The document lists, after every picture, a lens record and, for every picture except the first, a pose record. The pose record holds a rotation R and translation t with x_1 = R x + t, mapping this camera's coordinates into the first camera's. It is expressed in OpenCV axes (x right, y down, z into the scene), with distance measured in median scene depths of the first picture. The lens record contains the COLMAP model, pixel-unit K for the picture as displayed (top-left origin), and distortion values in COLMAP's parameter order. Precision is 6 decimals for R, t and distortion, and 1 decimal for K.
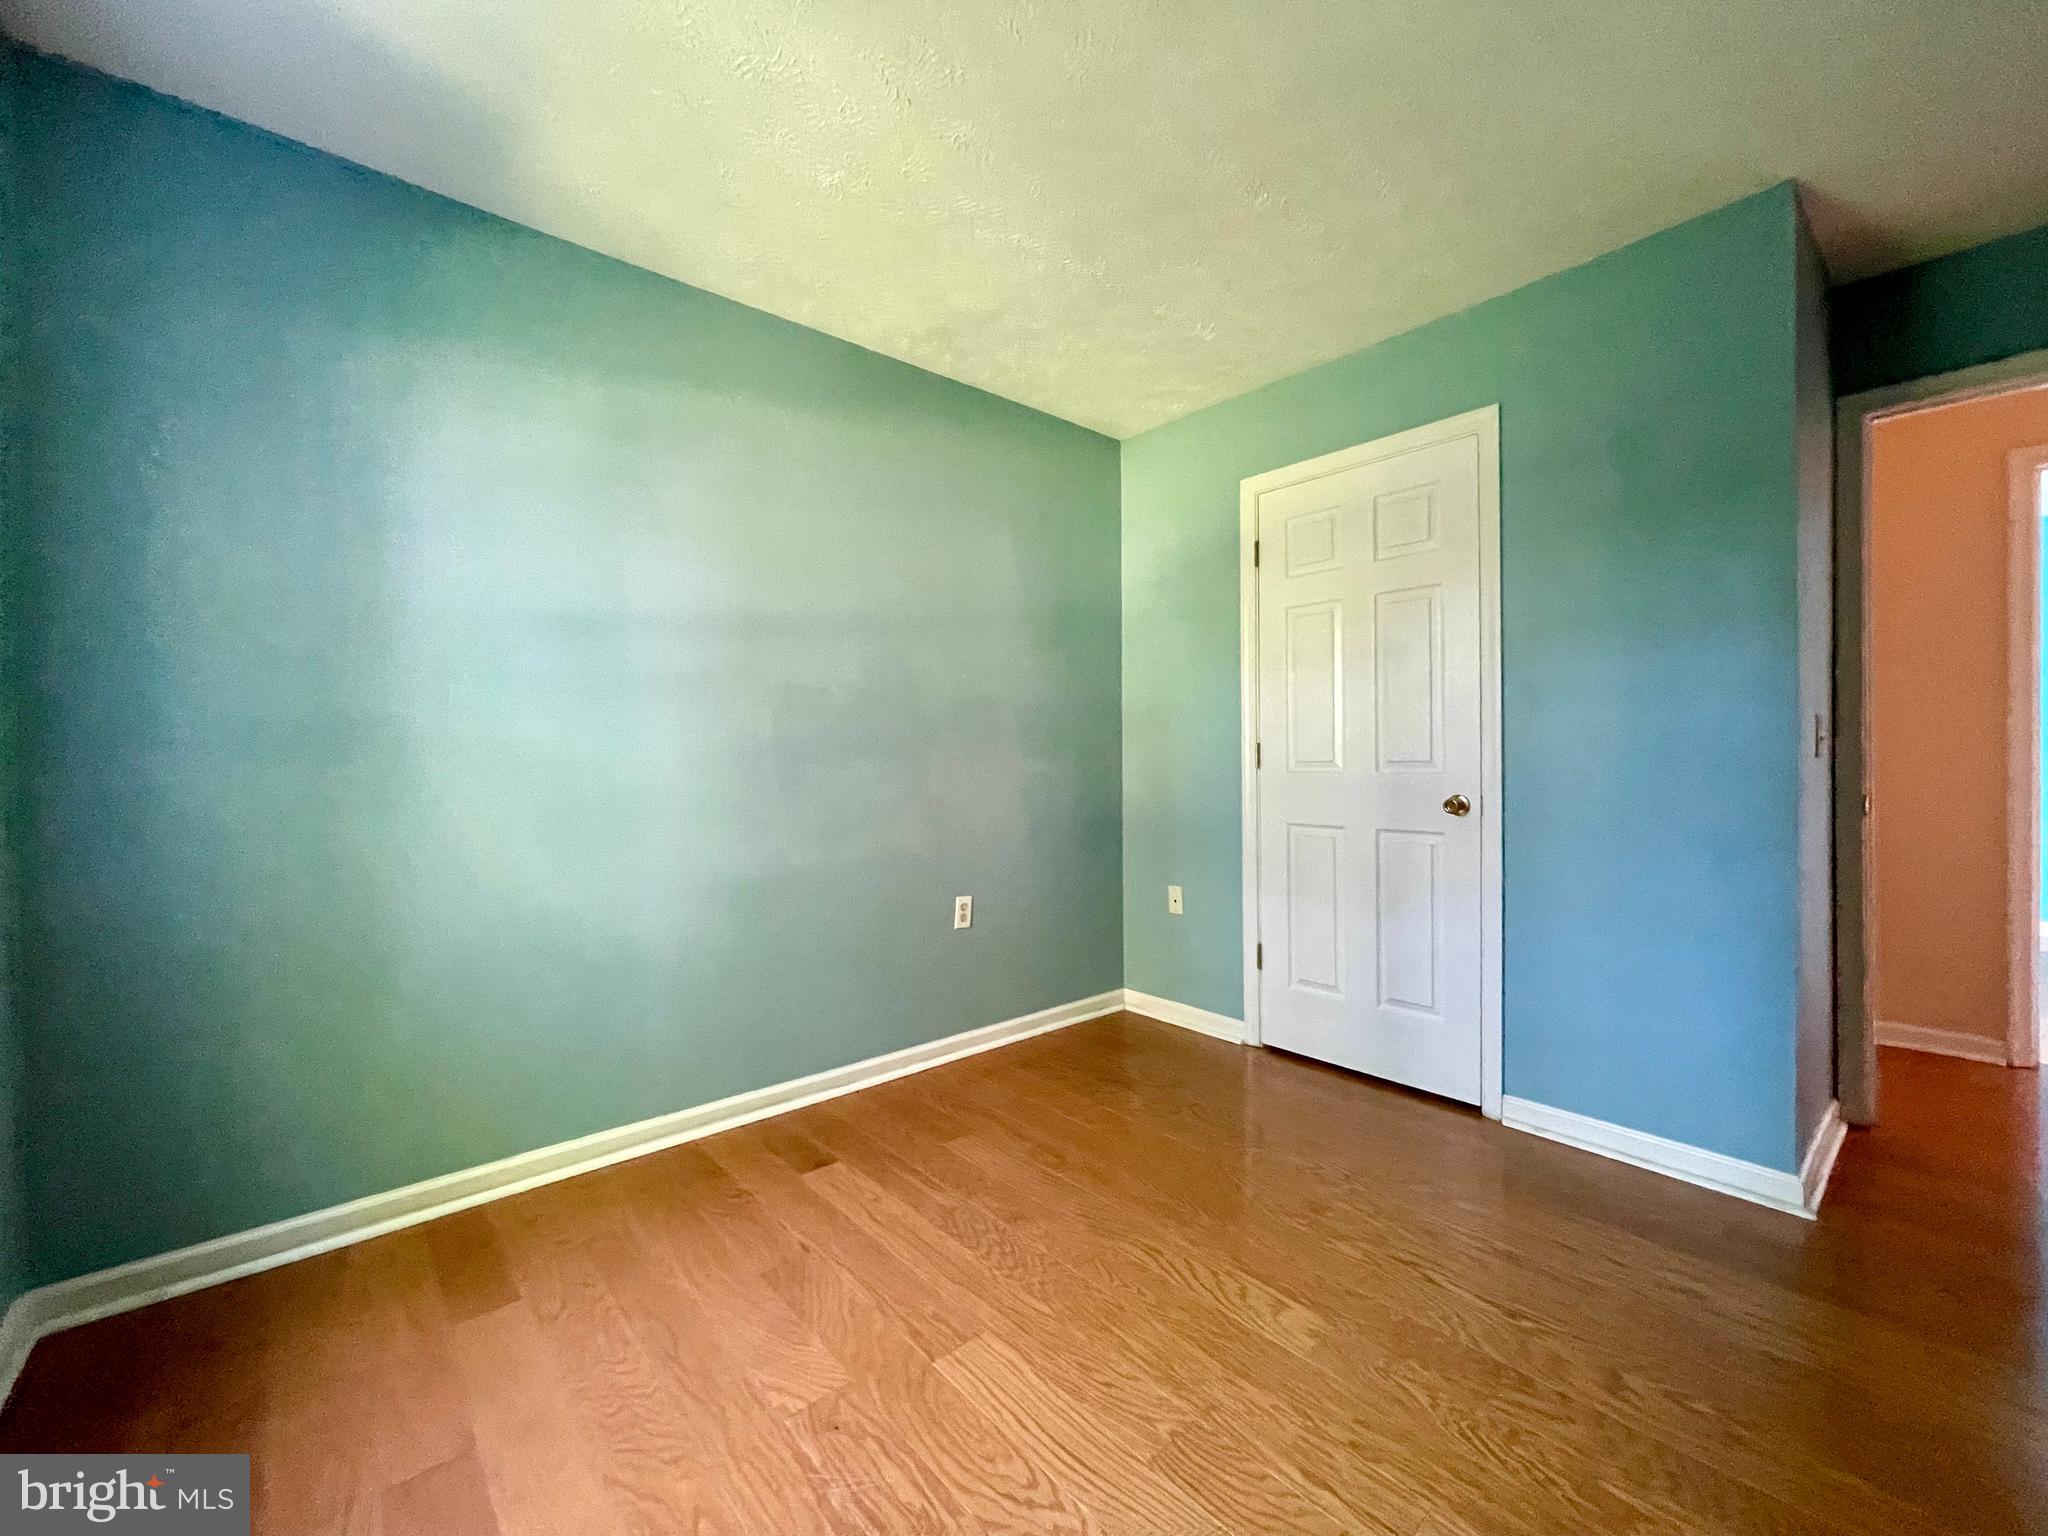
lens RADIAL K [[823.6, 0, 1022.6], [0, 823.6, 761.2], [0, 0, 1]] dist [-0.002346, 0.000245]
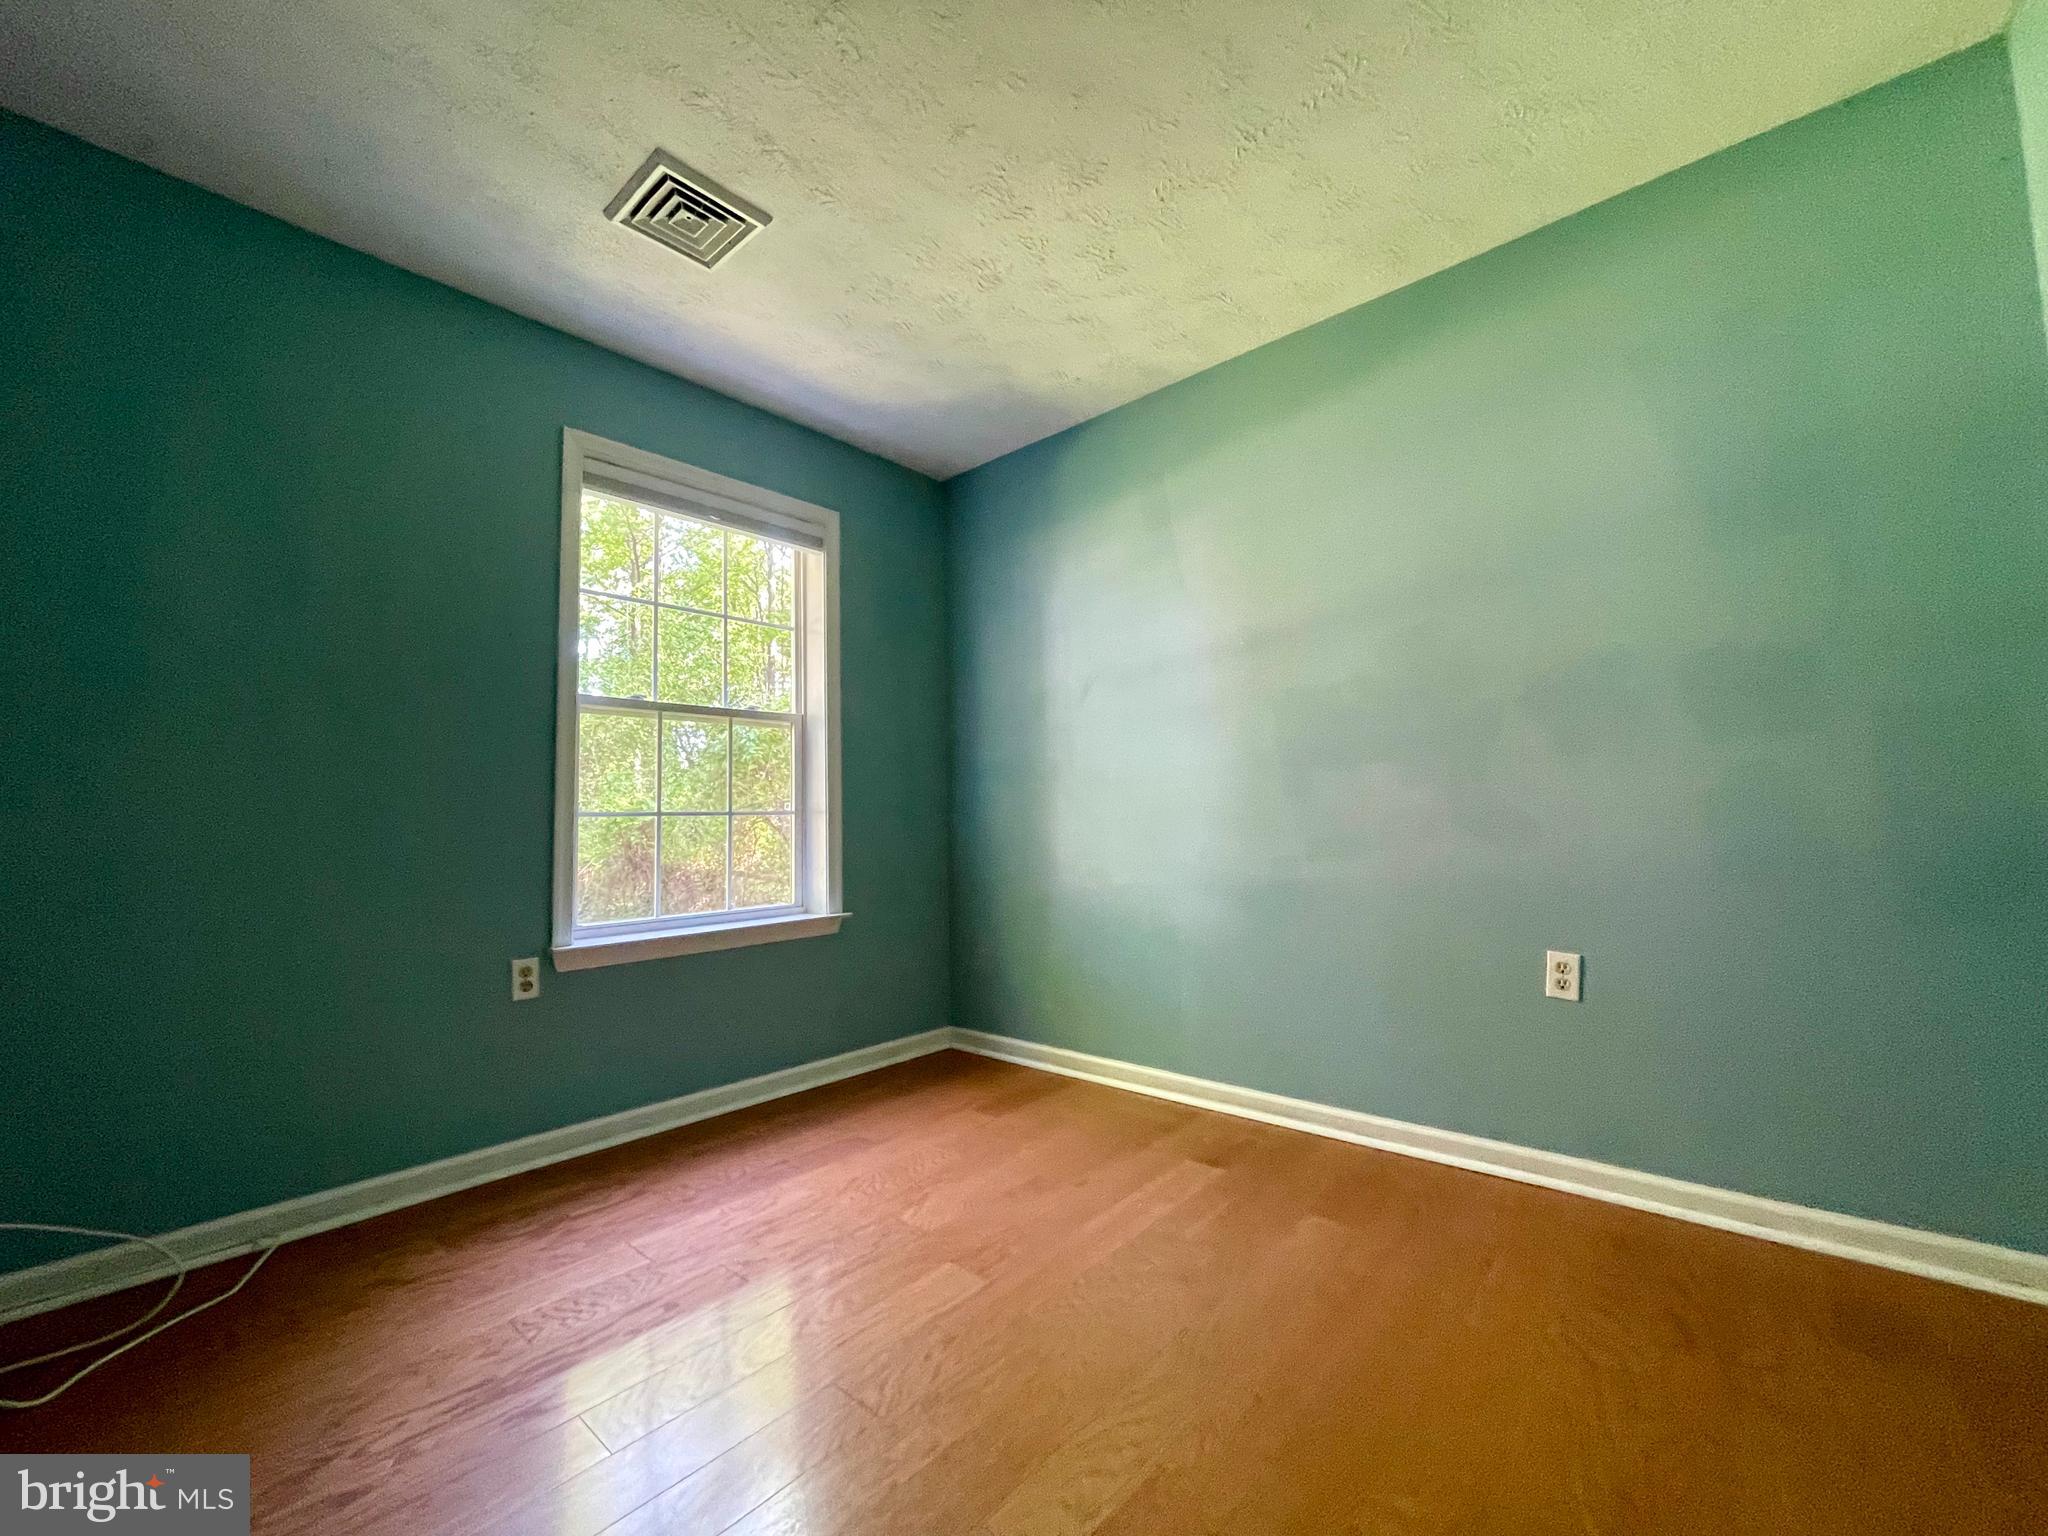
lens RADIAL K [[823.6, 0, 1022.6], [0, 823.6, 761.2], [0, 0, 1]] dist [-0.002346, 0.000245]
pose [[0.133680, -0.074396, -0.988228, 0.729165], [0.008719, 0.997228, -0.073894, 0.069663], [0.990986, 0.001262, 0.133958, 0.614710]]
